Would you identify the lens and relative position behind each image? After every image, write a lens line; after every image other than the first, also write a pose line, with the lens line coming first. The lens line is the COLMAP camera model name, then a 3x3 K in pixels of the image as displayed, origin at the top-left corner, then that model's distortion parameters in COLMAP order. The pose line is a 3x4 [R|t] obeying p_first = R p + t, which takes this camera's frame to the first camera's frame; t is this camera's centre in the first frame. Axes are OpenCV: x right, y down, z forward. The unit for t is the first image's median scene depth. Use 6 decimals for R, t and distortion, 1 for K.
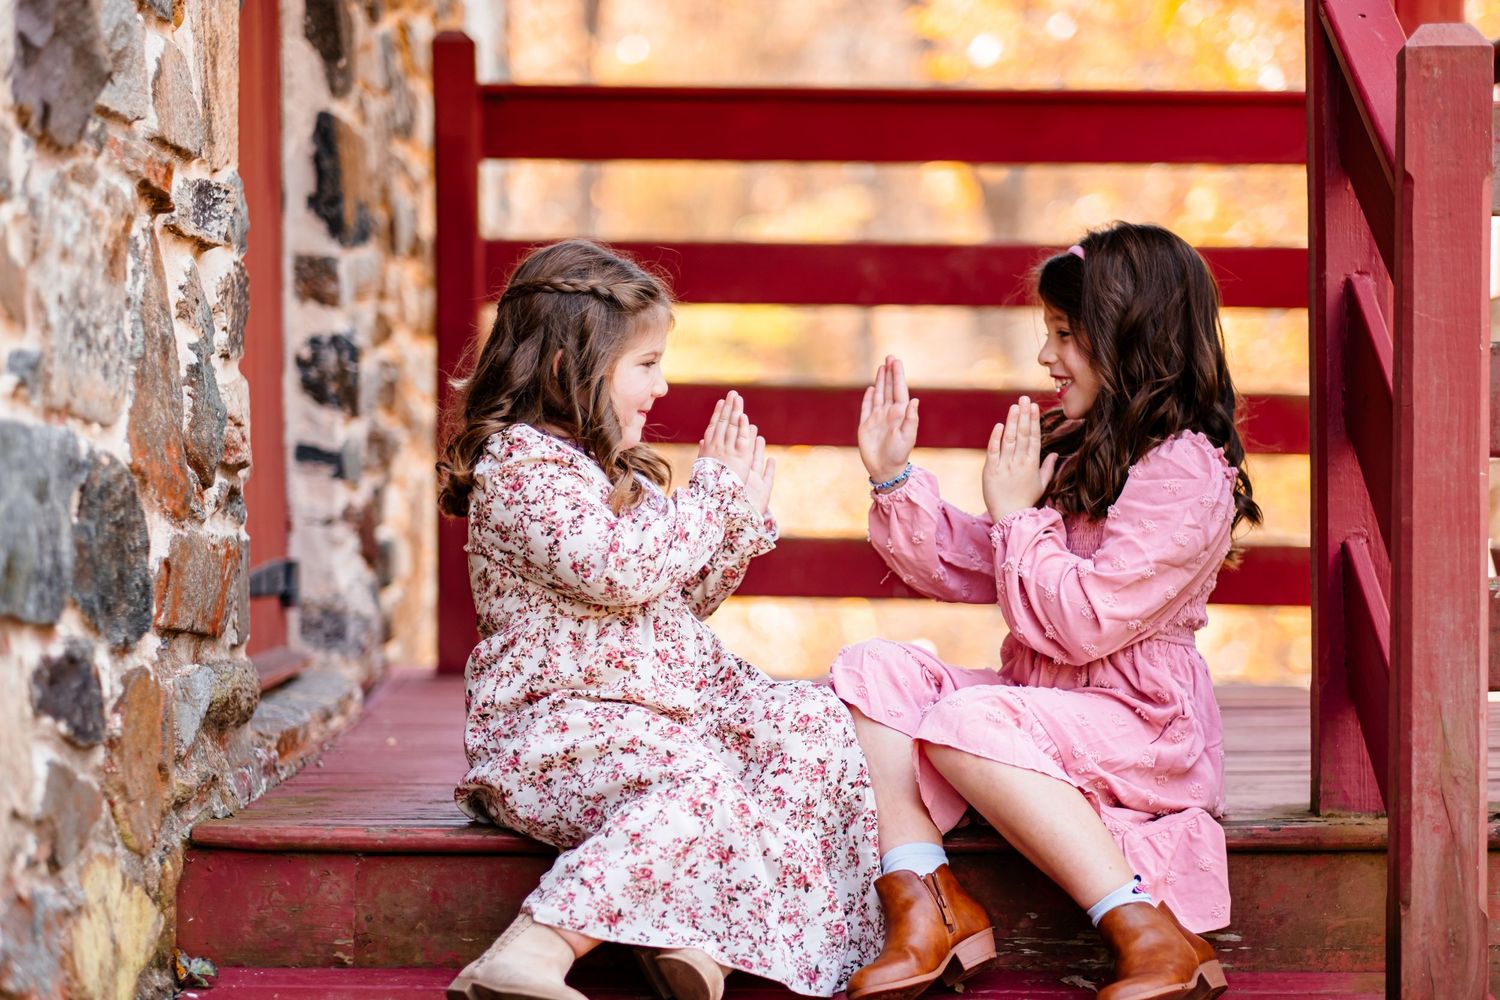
lens RADIAL K [[4063.2, 0, 754.1], [0, 4063.2, 494.6], [0, 0, 1]] dist [-0.002683, 0.000000]
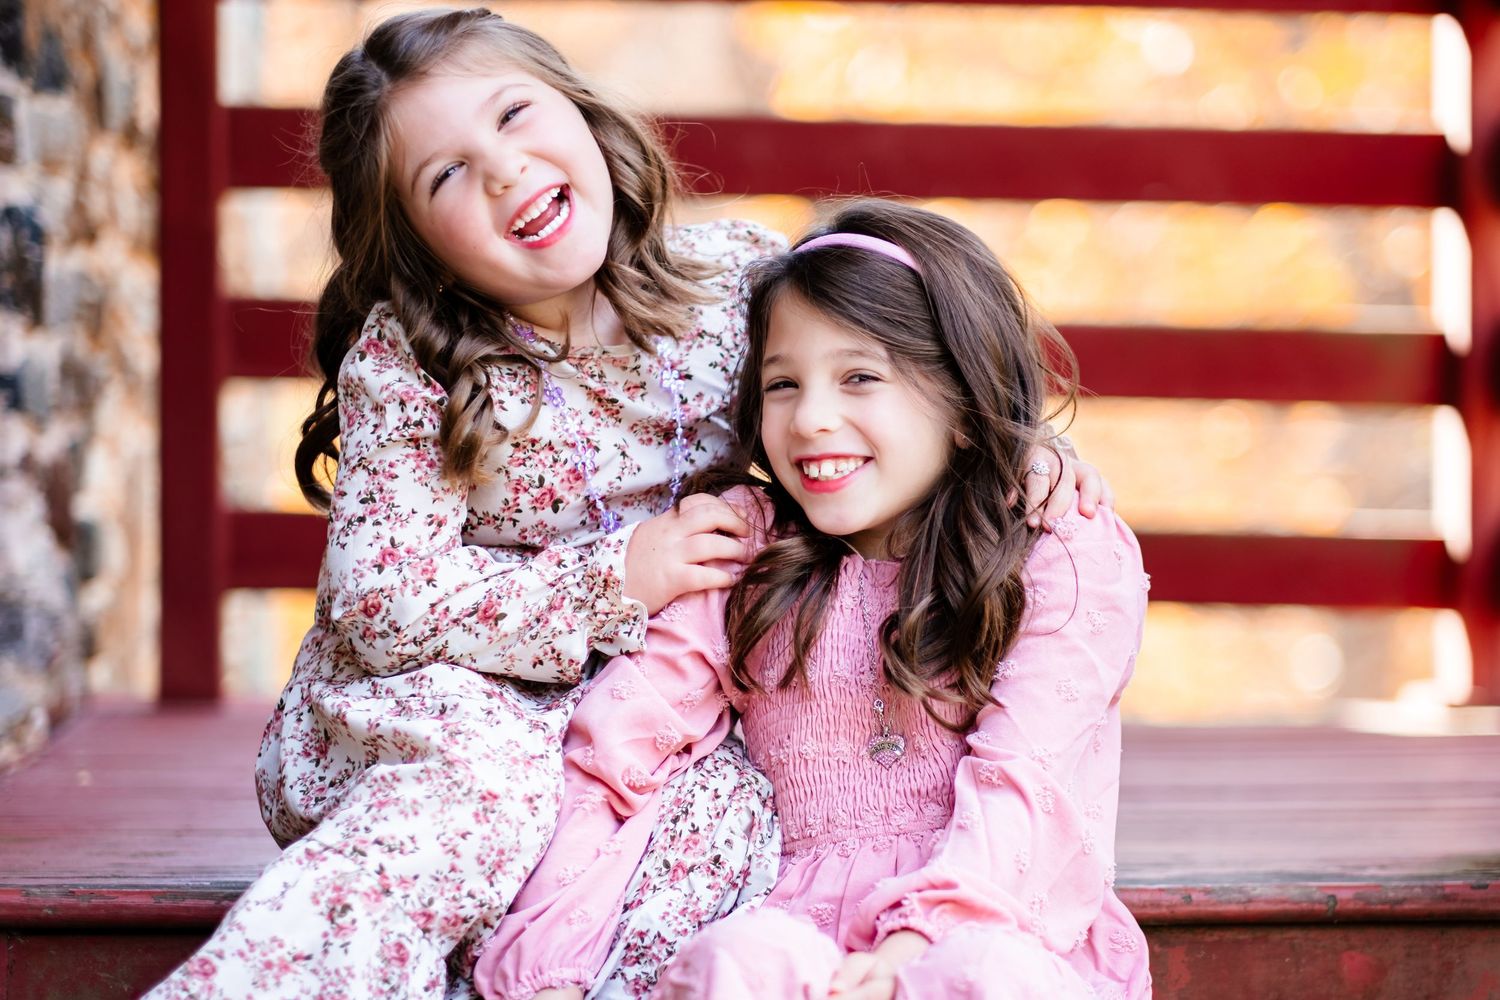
lens RADIAL K [[4063.2, 0, 744.4], [0, 4063.2, 508.6], [0, 0, 1]] dist [-0.002683, 0.000000]
pose [[0.998226, 0.001495, 0.059518, -0.017556], [0.000115, 0.999634, -0.027037, 0.030749], [-0.059536, 0.026996, 0.997861, 0.283346]]
